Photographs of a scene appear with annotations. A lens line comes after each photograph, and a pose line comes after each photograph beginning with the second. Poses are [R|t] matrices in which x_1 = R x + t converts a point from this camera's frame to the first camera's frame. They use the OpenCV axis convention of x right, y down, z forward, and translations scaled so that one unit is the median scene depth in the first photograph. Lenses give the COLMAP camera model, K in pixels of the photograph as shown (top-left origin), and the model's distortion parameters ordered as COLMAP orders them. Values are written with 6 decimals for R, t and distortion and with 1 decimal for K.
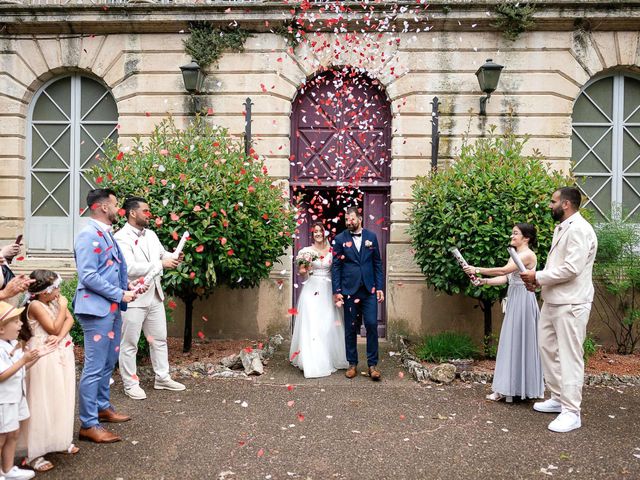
lens RADIAL K [[531.7, 0, 320.0], [0, 531.7, 240.0], [0, 0, 1]] dist [-0.001457, -0.002739]
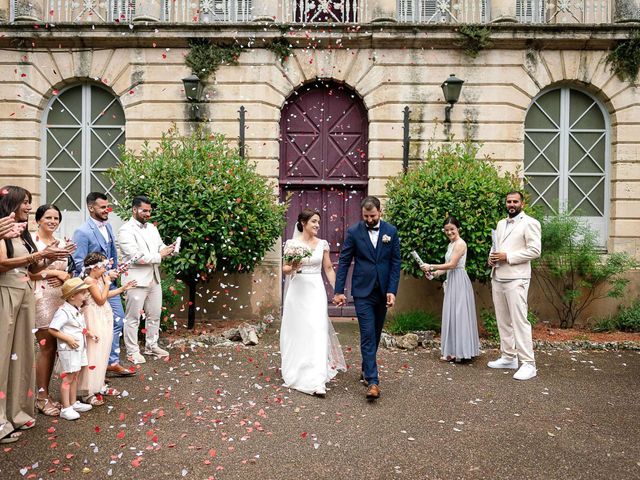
lens RADIAL K [[531.7, 0, 320.0], [0, 531.7, 240.0], [0, 0, 1]] dist [-0.001457, -0.002739]
pose [[0.999683, -0.002655, 0.025026, 0.001669], [0.002270, 0.999879, 0.015408, 0.000515], [-0.025064, -0.015346, 0.999568, -0.142668]]
